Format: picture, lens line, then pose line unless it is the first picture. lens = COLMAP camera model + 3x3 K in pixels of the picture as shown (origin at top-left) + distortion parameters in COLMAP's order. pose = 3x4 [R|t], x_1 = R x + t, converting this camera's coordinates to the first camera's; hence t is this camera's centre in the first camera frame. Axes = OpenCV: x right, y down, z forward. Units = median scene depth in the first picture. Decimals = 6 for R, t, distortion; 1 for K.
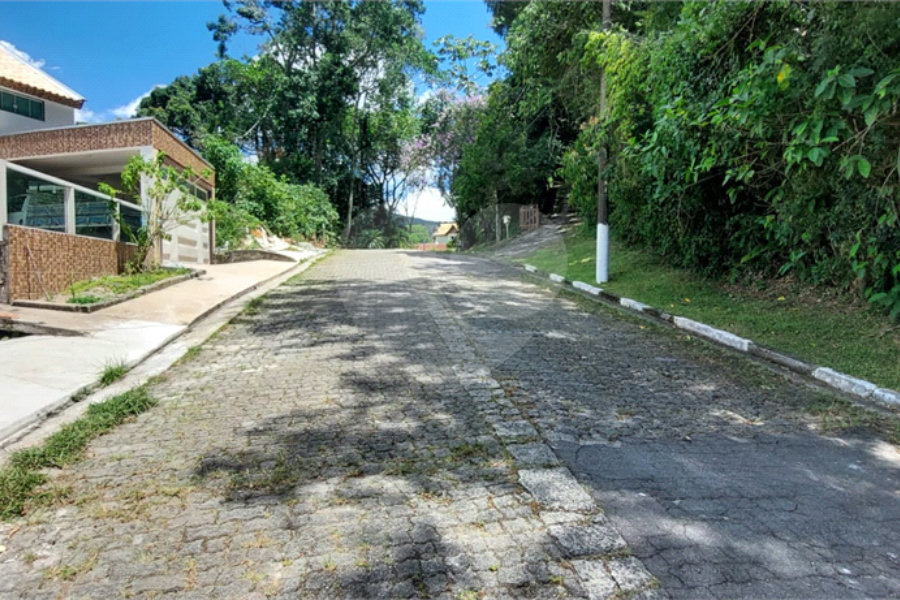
lens RADIAL K [[539.6, 0, 450.4], [0, 539.6, 303.9], [0, 0, 1]] dist [-0.006396, -0.010589]
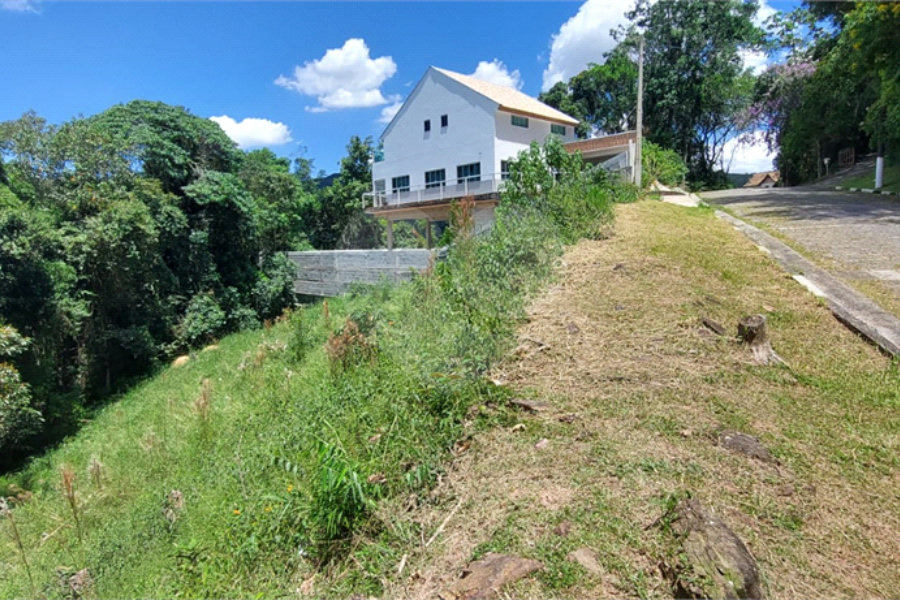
lens RADIAL K [[538.8, 0, 454.0], [0, 538.8, 310.6], [0, 0, 1]] dist [-0.007129, -0.012748]
pose [[0.871417, 0.030095, -0.489619, -0.035494], [0.006994, 0.997253, 0.073745, 0.091045], [0.490493, -0.067687, 0.868812, -0.528011]]
